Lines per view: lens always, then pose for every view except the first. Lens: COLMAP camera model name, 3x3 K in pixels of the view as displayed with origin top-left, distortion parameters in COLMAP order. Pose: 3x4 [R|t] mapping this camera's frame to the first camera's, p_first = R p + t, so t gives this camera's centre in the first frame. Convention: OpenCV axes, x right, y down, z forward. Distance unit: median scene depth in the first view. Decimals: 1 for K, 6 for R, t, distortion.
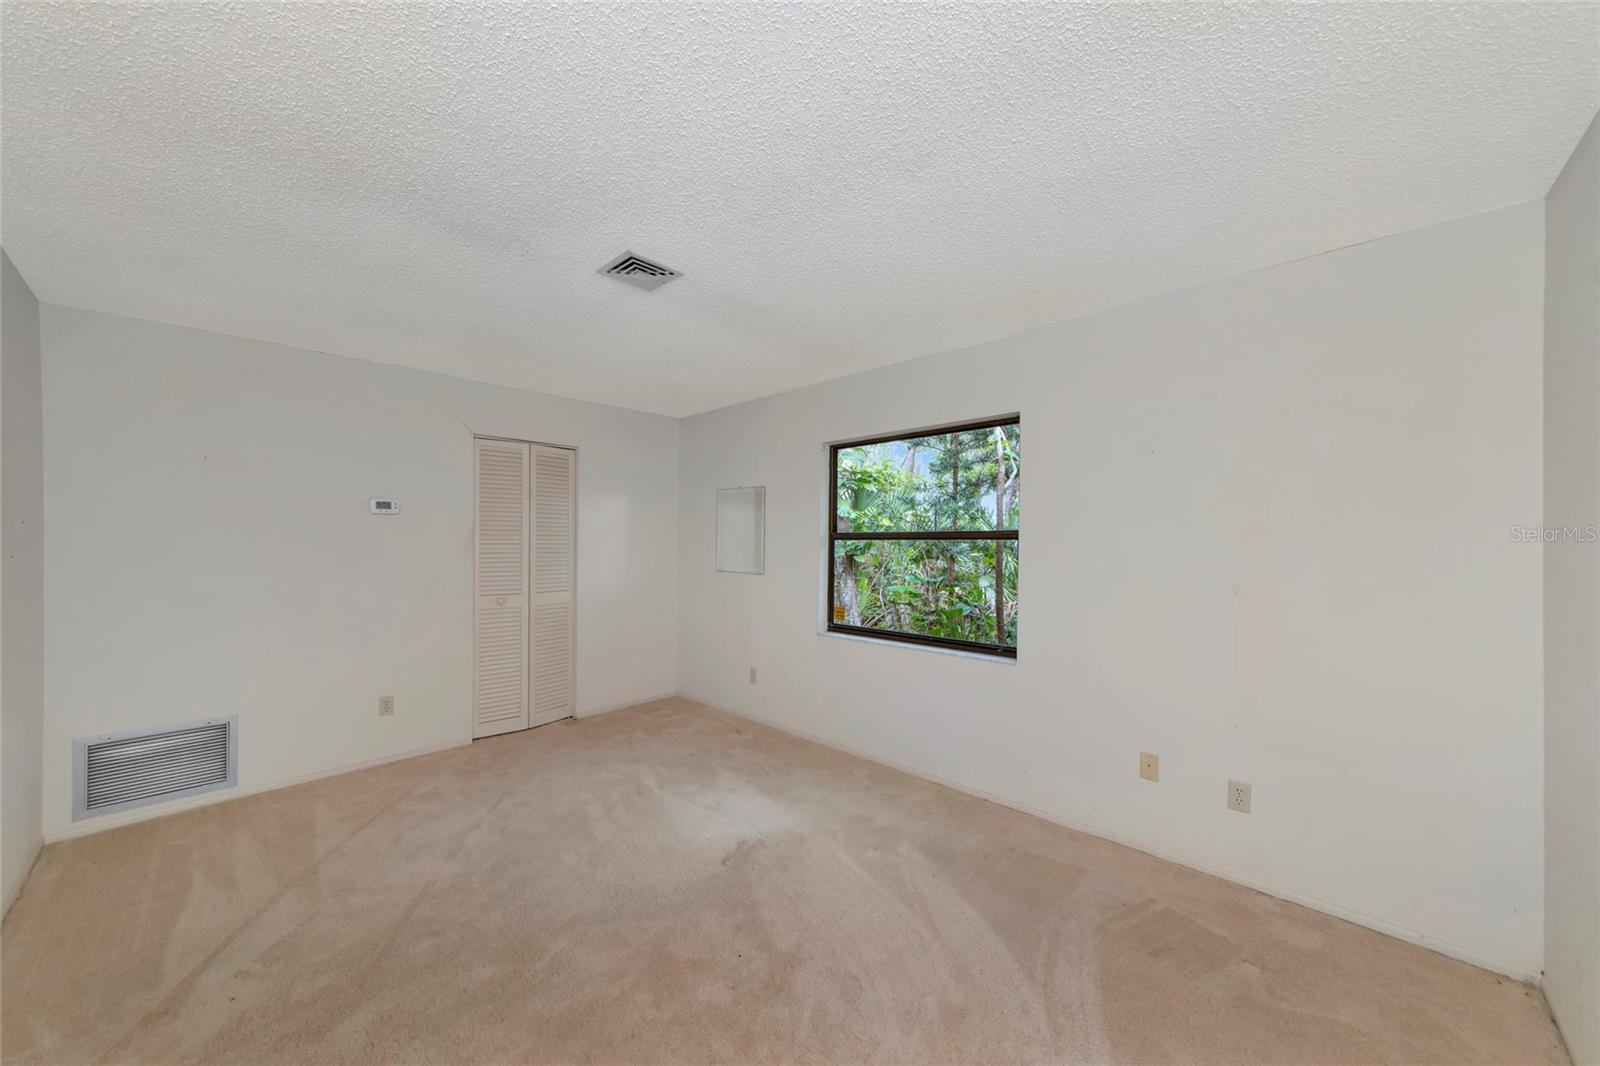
lens RADIAL K [[568.1, 0, 798.3], [0, 568.1, 541.5], [0, 0, 1]] dist [0.003109, 0.000880]
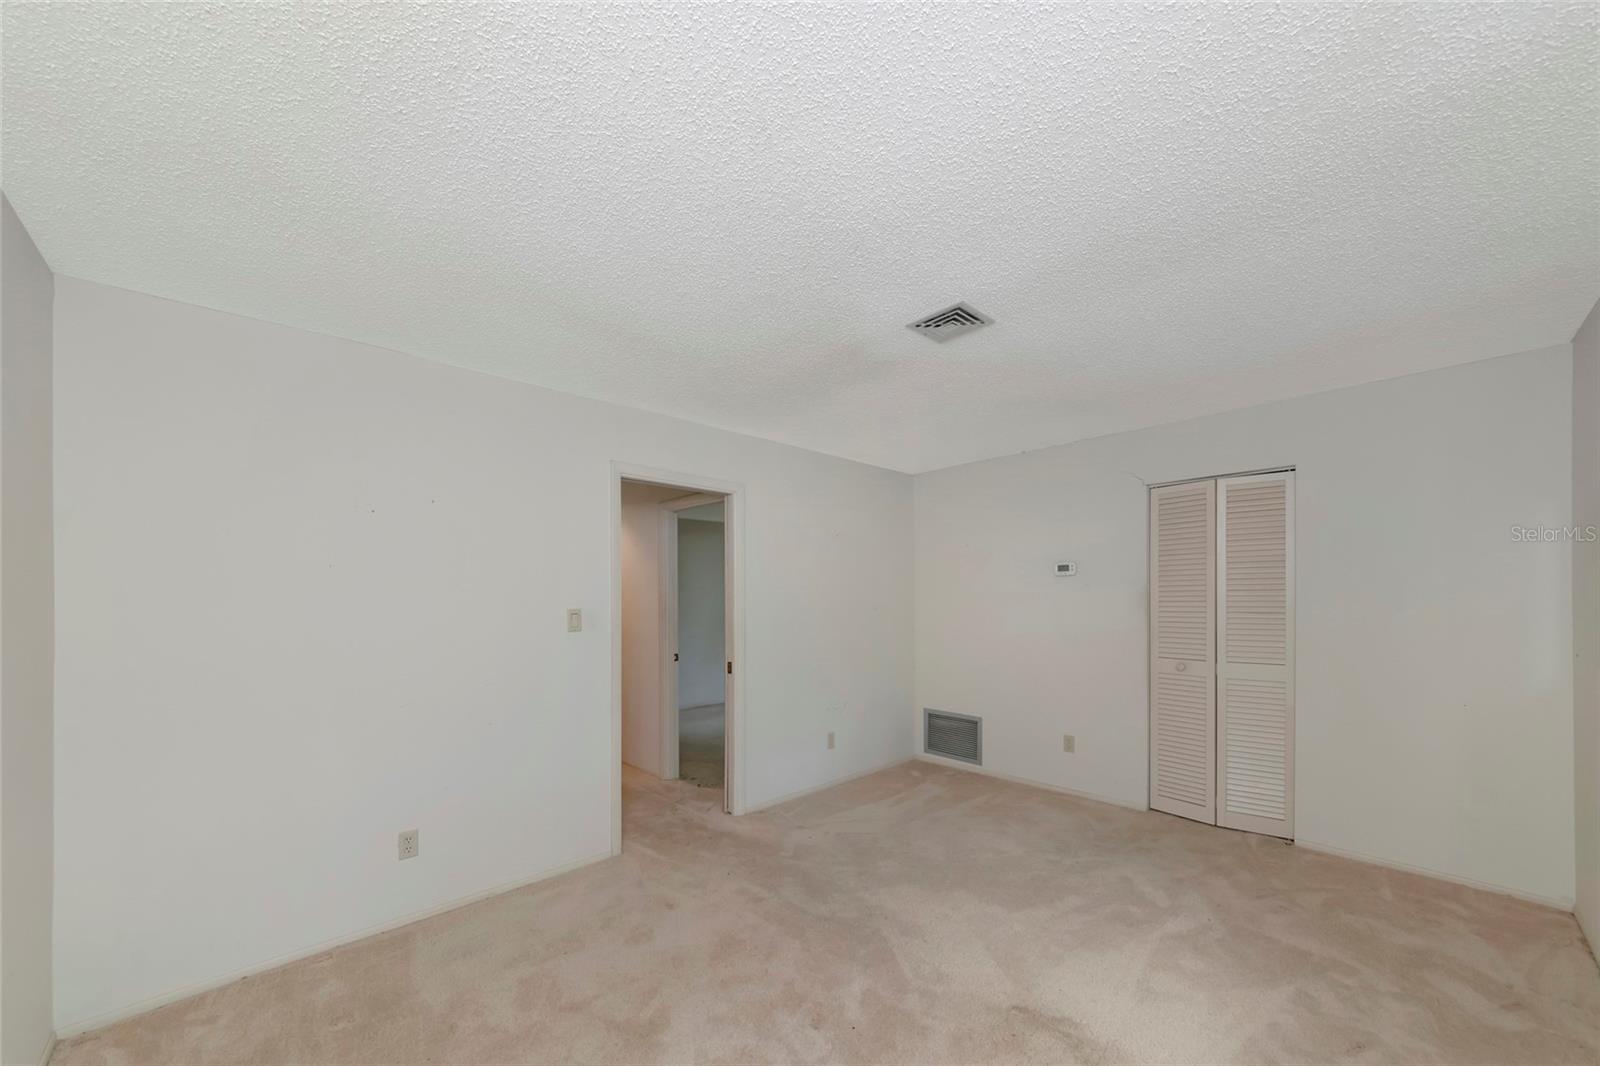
lens RADIAL K [[568.1, 0, 770.3], [0, 568.1, 600.1], [0, 0, 1]] dist [0.003109, 0.000880]
pose [[-0.067087, -0.002791, -0.997743, 0.481794], [0.008008, 0.999962, -0.003335, -0.000123], [0.997715, -0.008213, -0.067062, 0.508677]]
